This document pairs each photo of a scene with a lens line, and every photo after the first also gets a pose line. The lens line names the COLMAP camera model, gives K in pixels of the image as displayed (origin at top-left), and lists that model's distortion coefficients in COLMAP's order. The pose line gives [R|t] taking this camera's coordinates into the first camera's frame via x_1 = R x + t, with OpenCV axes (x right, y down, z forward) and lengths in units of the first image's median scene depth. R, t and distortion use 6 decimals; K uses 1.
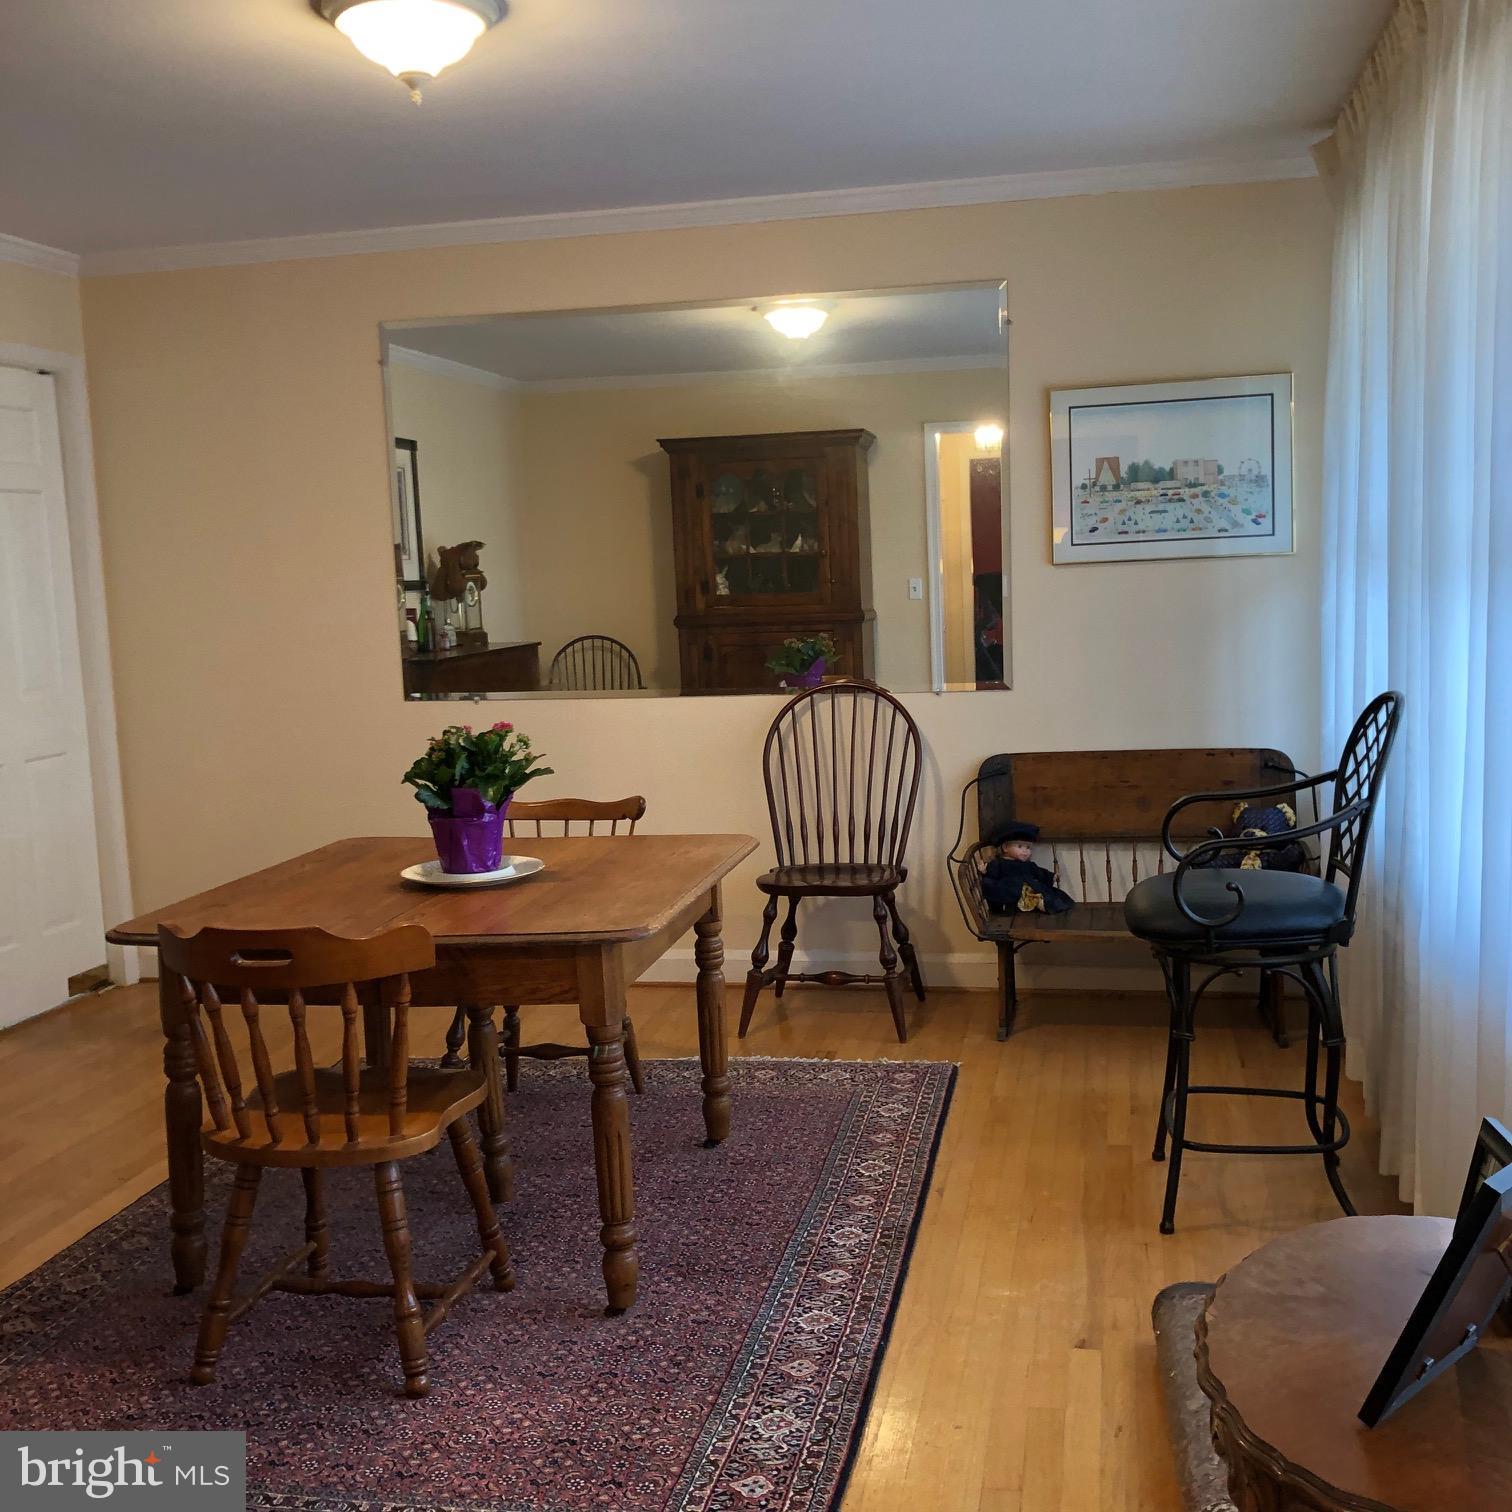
lens RADIAL K [[1646.6, 0, 756.3], [0, 1646.6, 699.6], [0, 0, 1]] dist [0.211556, -0.612114]
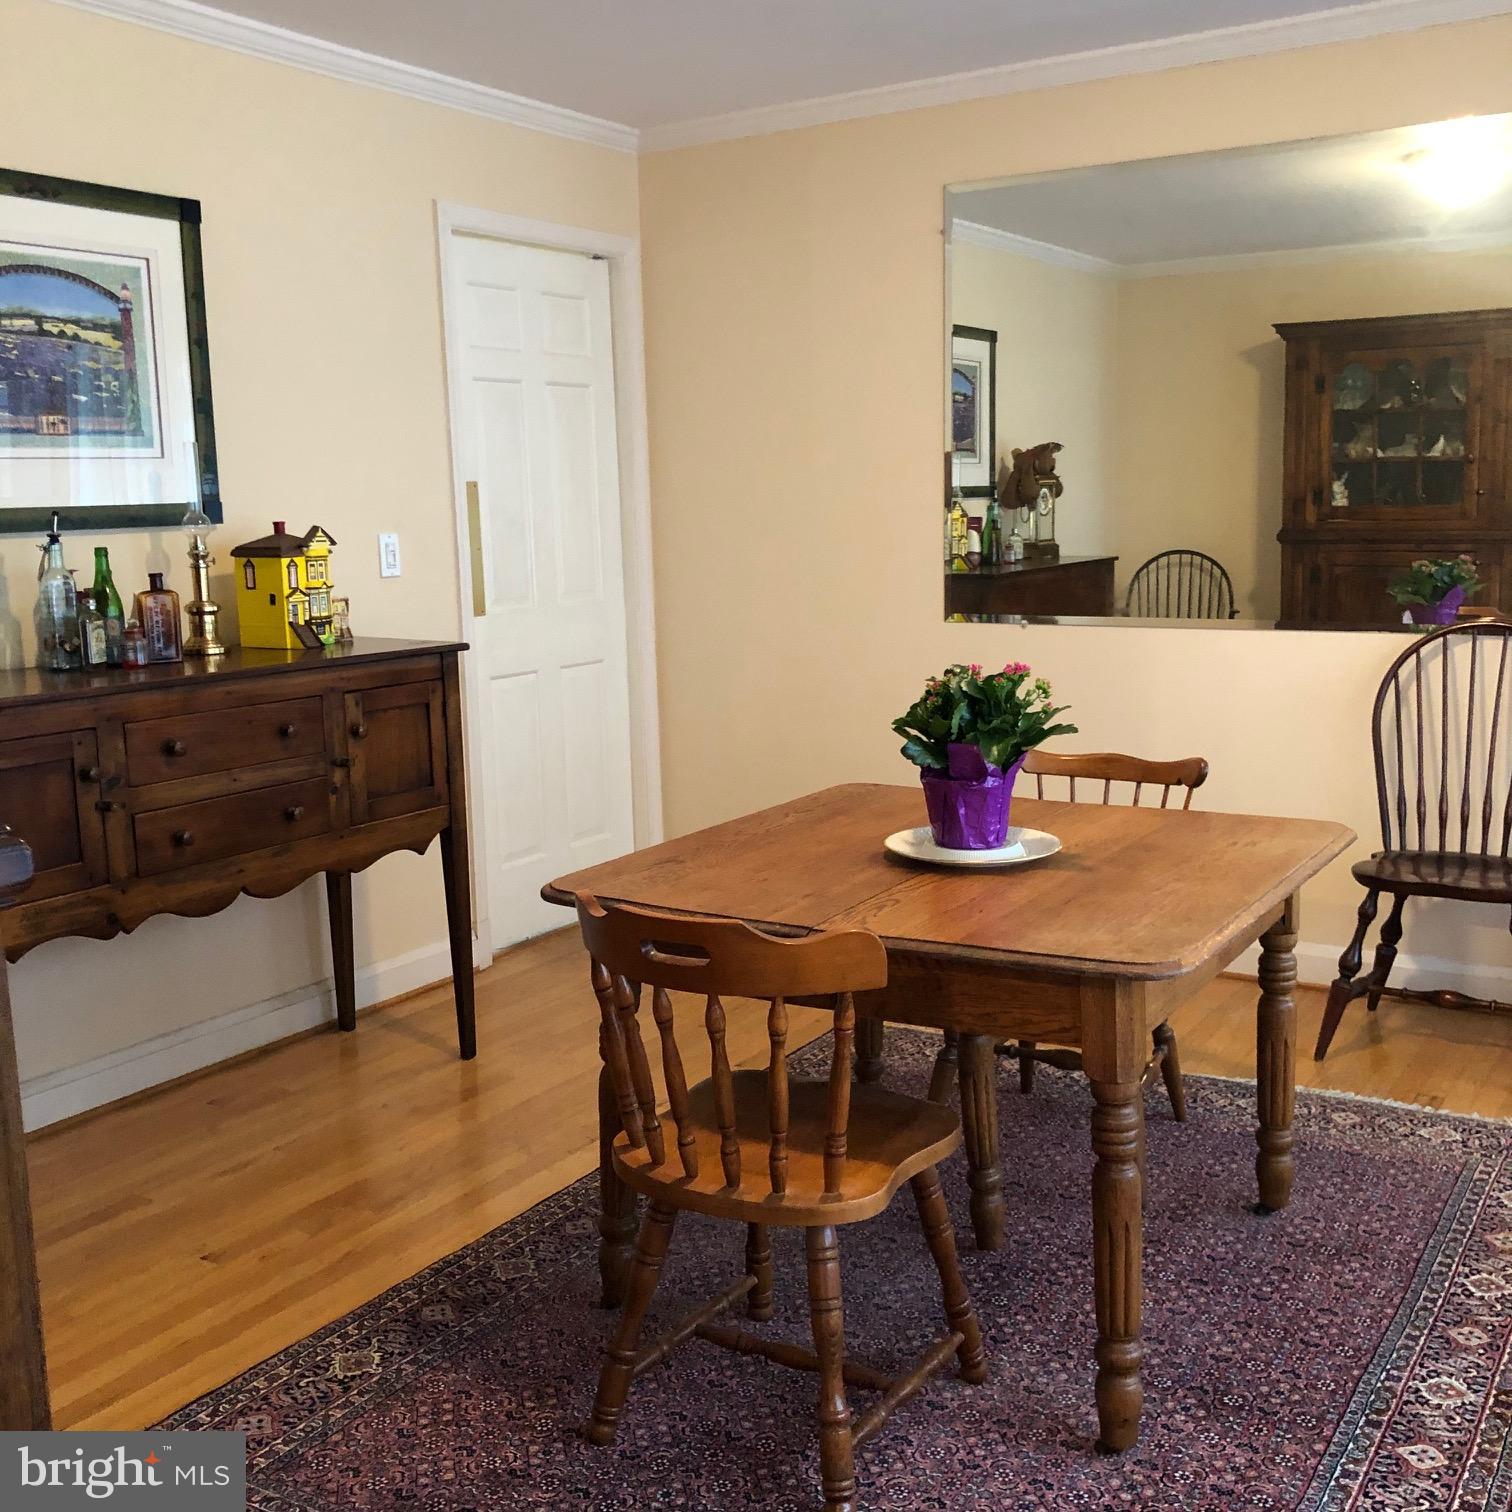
lens RADIAL K [[1616.6, 0, 773.9], [0, 1616.6, 748.2], [0, 0, 1]] dist [0.036472, -0.057170]
pose [[0.937147, 0.068798, -0.342087, 0.002943], [-0.039159, 0.994913, 0.092814, -0.010739], [0.346732, -0.073584, 0.935073, 0.201928]]
